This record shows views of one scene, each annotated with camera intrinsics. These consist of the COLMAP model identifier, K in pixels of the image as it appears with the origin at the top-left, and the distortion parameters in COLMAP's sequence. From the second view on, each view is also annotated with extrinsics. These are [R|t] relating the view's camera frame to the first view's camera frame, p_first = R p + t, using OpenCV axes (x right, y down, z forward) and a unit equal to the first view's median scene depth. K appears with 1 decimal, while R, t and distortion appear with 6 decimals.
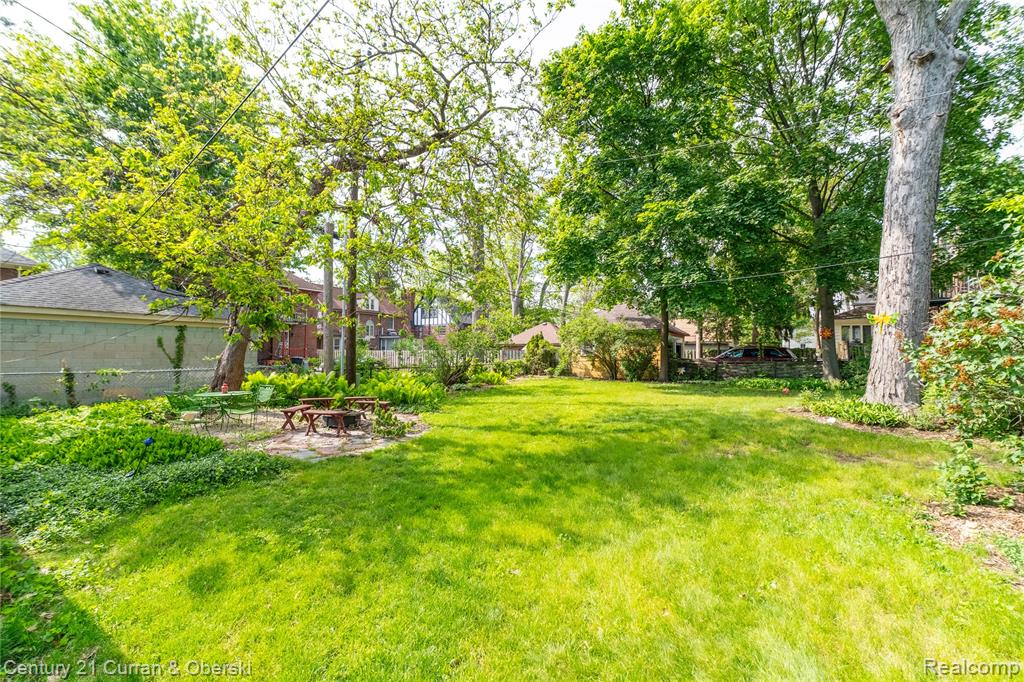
lens RADIAL K [[437.0, 0, 514.1], [0, 437.0, 341.1], [0, 0, 1]] dist [0.002157, 0.000046]
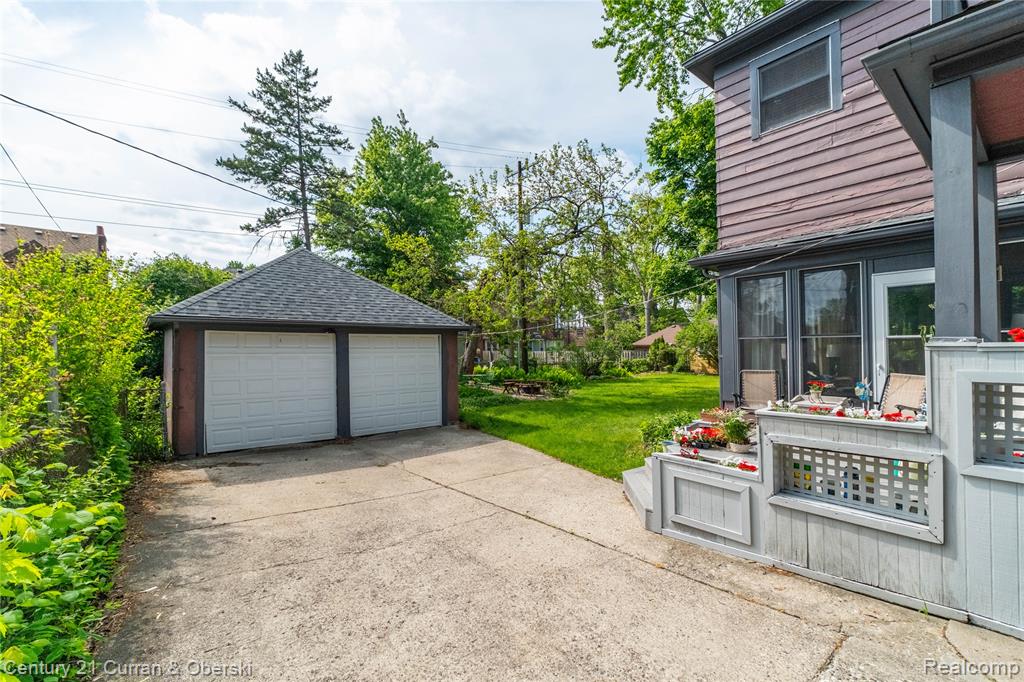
lens RADIAL K [[437.0, 0, 512.4], [0, 437.0, 340.0], [0, 0, 1]] dist [0.002157, 0.000046]
pose [[0.950110, -0.013946, -0.311602, 0.047308], [0.013436, 0.999903, -0.003782, -0.010990], [0.311625, -0.000593, 0.950205, -0.307339]]
